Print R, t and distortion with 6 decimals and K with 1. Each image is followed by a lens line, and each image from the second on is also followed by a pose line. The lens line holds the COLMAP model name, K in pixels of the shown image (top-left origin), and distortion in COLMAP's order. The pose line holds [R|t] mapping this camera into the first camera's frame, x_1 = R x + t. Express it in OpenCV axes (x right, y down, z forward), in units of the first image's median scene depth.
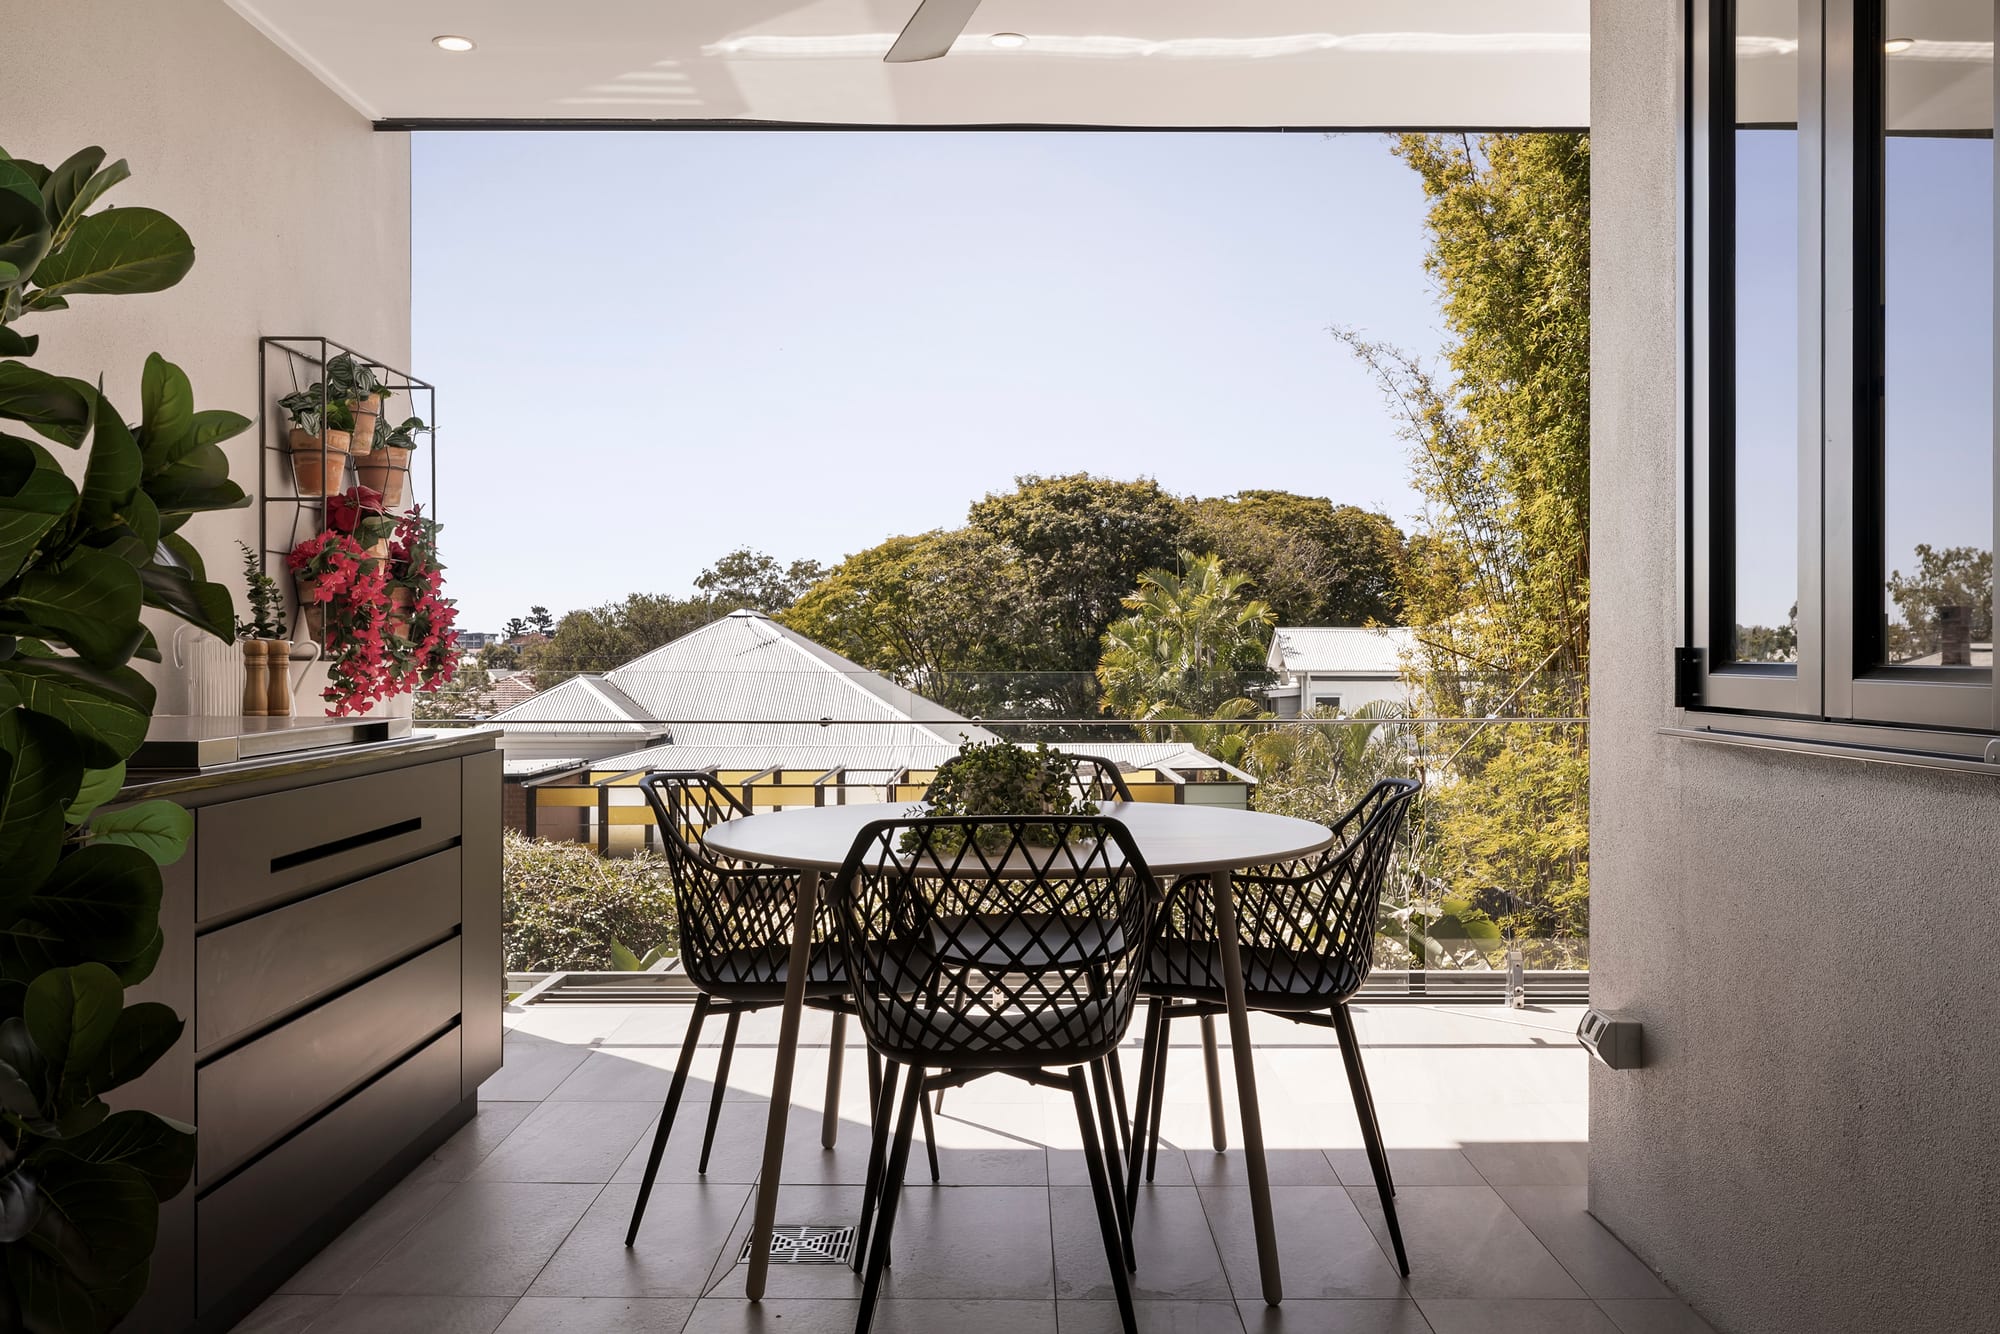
lens RADIAL K [[1693.3, 0, 1000.0], [0, 1693.3, 667.0], [0, 0, 1]] dist [-0.020025, 0.000860]
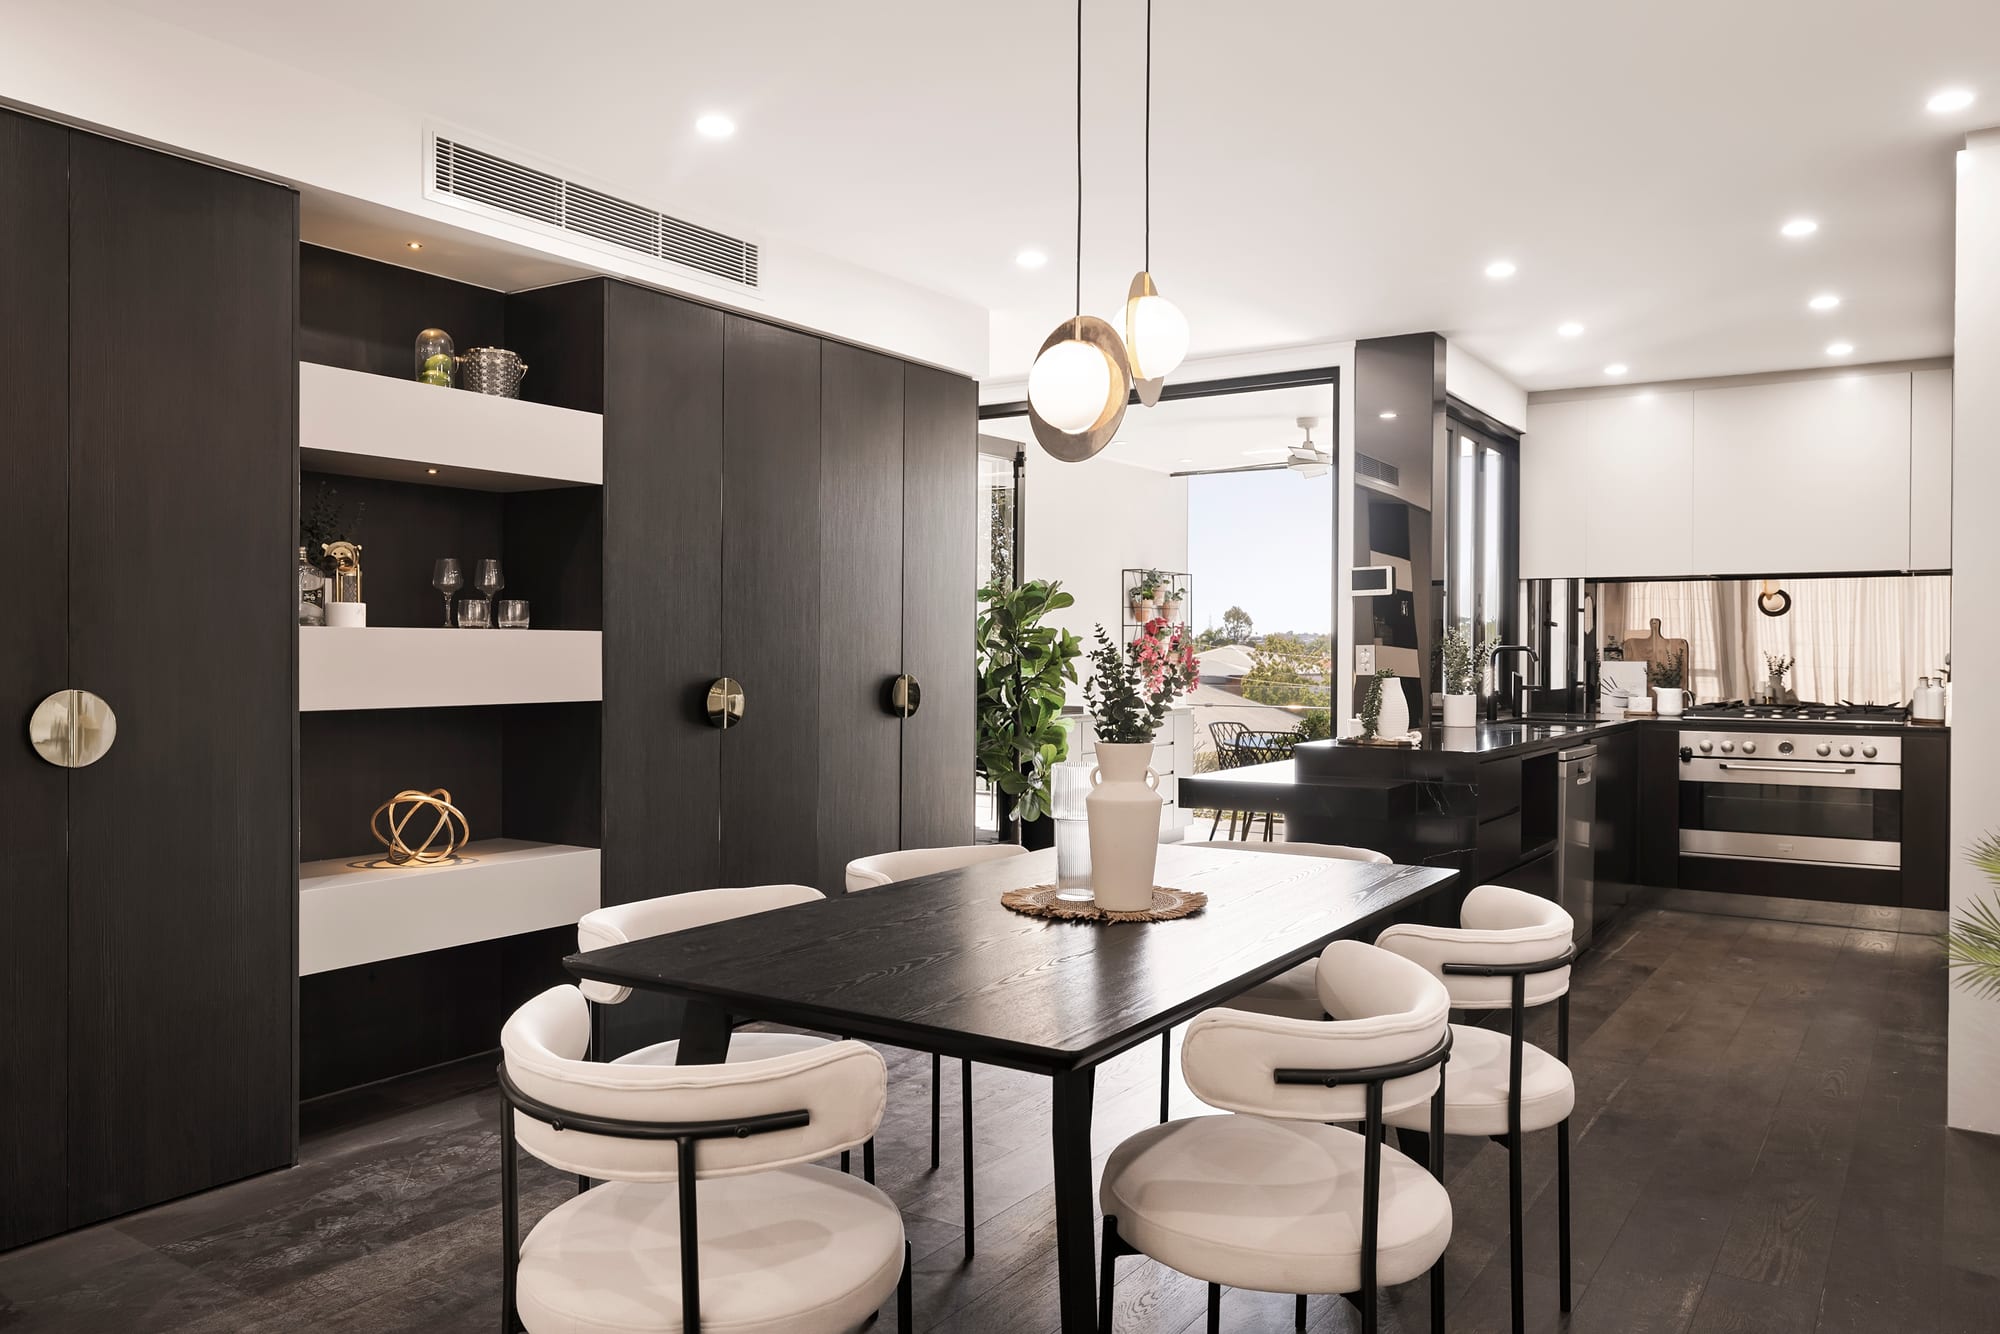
lens RADIAL K [[1443.3, 0, 1000.0], [0, 1443.3, 667.0], [0, 0, 1]] dist [-0.007348, 0.001057]
pose [[0.836091, 0.009312, -0.548511, 0.090723], [-0.009306, 0.999953, 0.002791, -0.004092], [0.548511, 0.002771, 0.836139, -0.144289]]
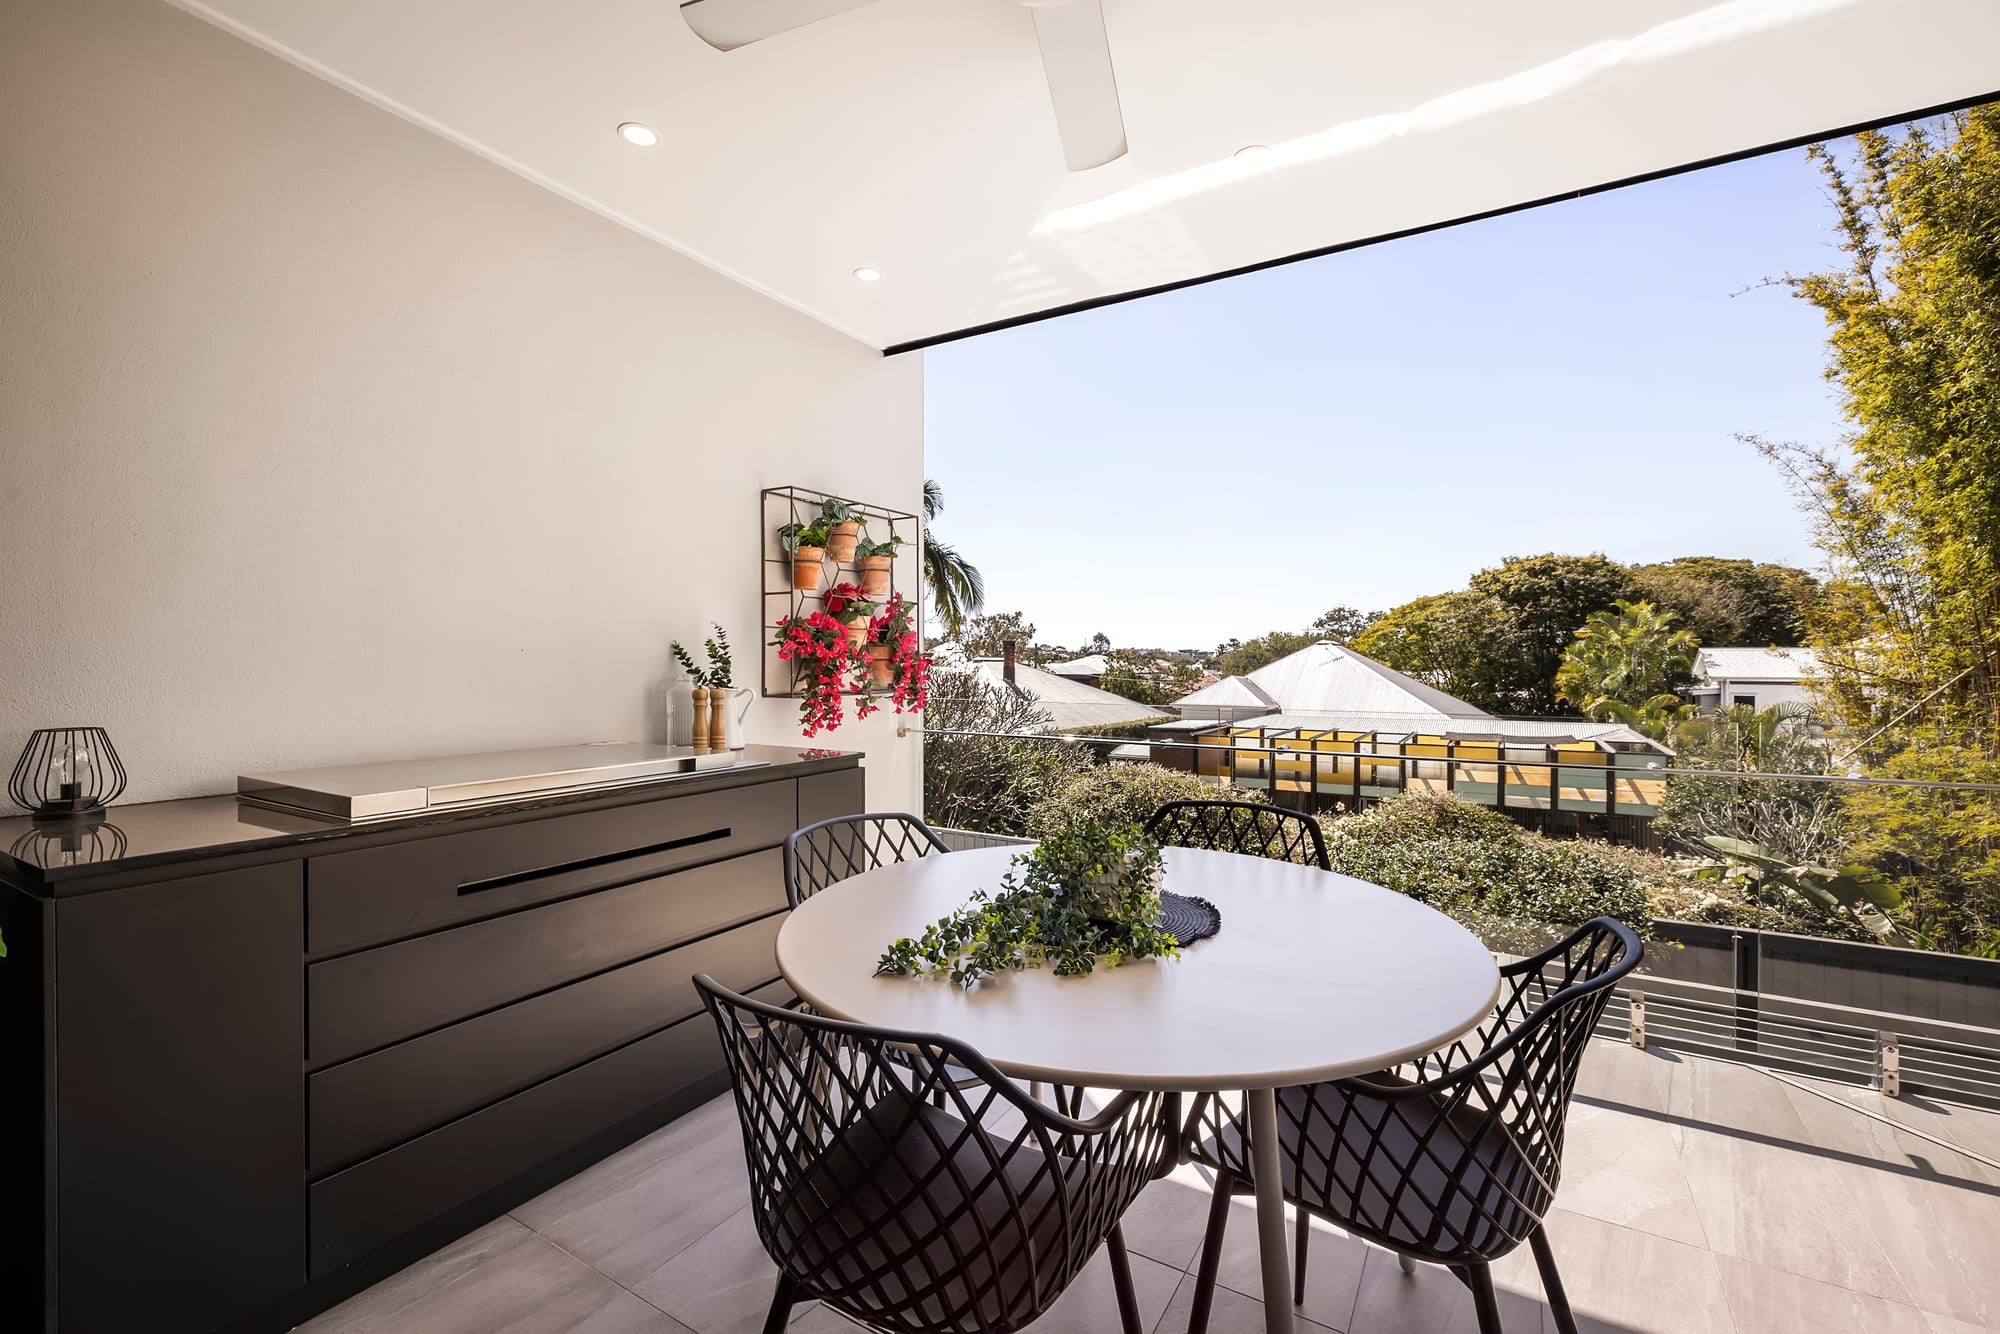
lens RADIAL K [[846.2, 0, 1000.0], [0, 846.2, 667.0], [0, 0, 1]] dist [-0.000843, -0.001063]
pose [[0.858820, 0.004523, -0.512257, 0.018577], [-0.005337, 0.999986, -0.000120, -0.004048], [0.512250, 0.002837, 0.858832, 0.053413]]
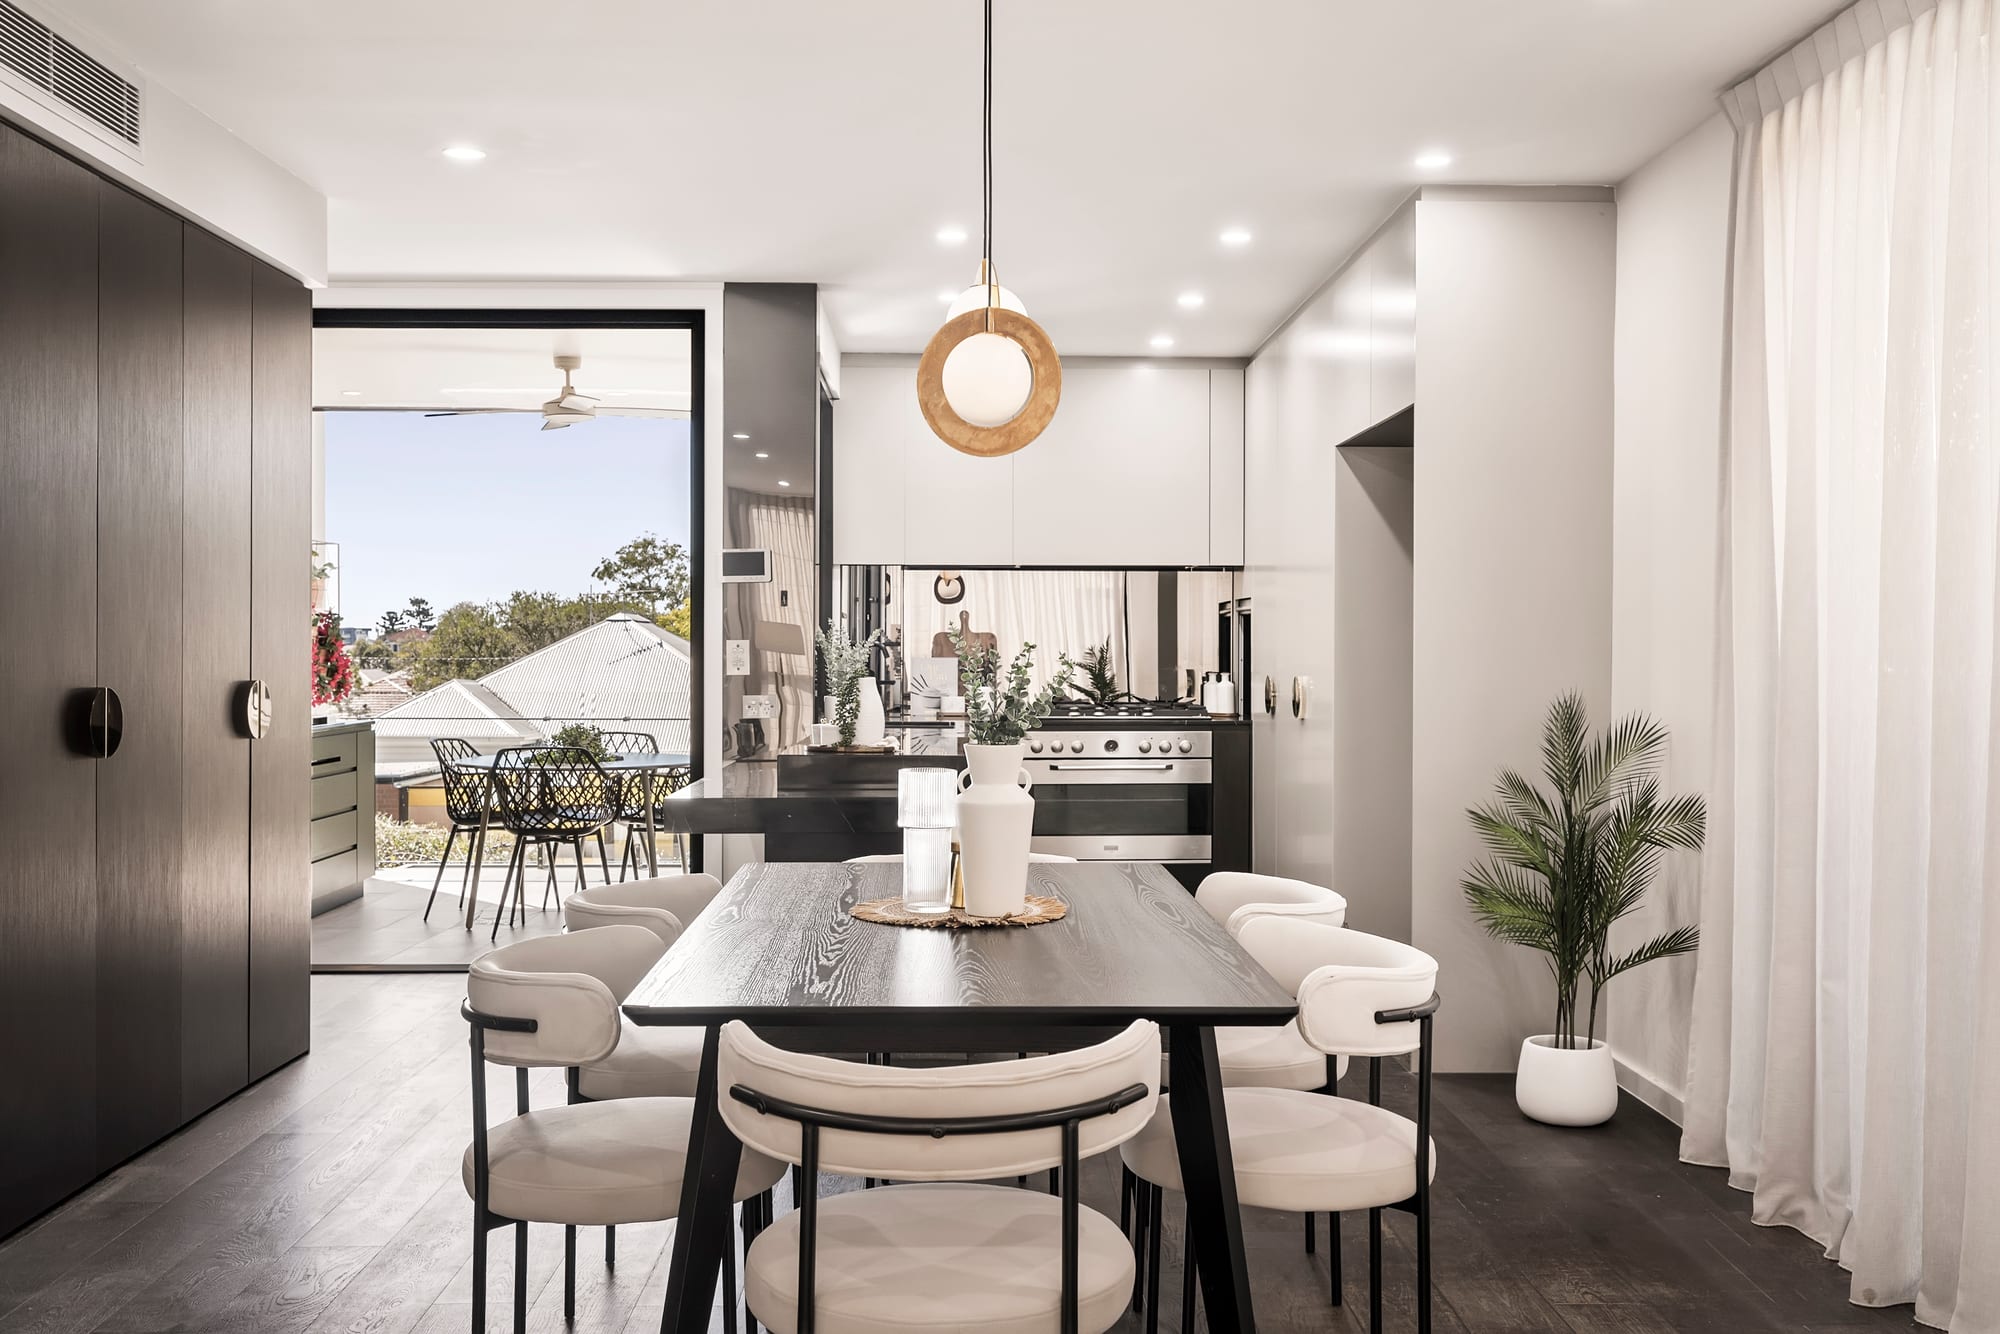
lens RADIAL K [[1934.3, 0, 1000.0], [0, 1934.3, 667.0], [0, 0, 1]] dist [-0.000663, 0.011640]
pose [[0.999669, 0.001803, 0.025677, 0.052072], [-0.001805, 0.999998, 0.000035, -0.003938], [-0.025677, -0.000082, 0.999670, -0.176480]]
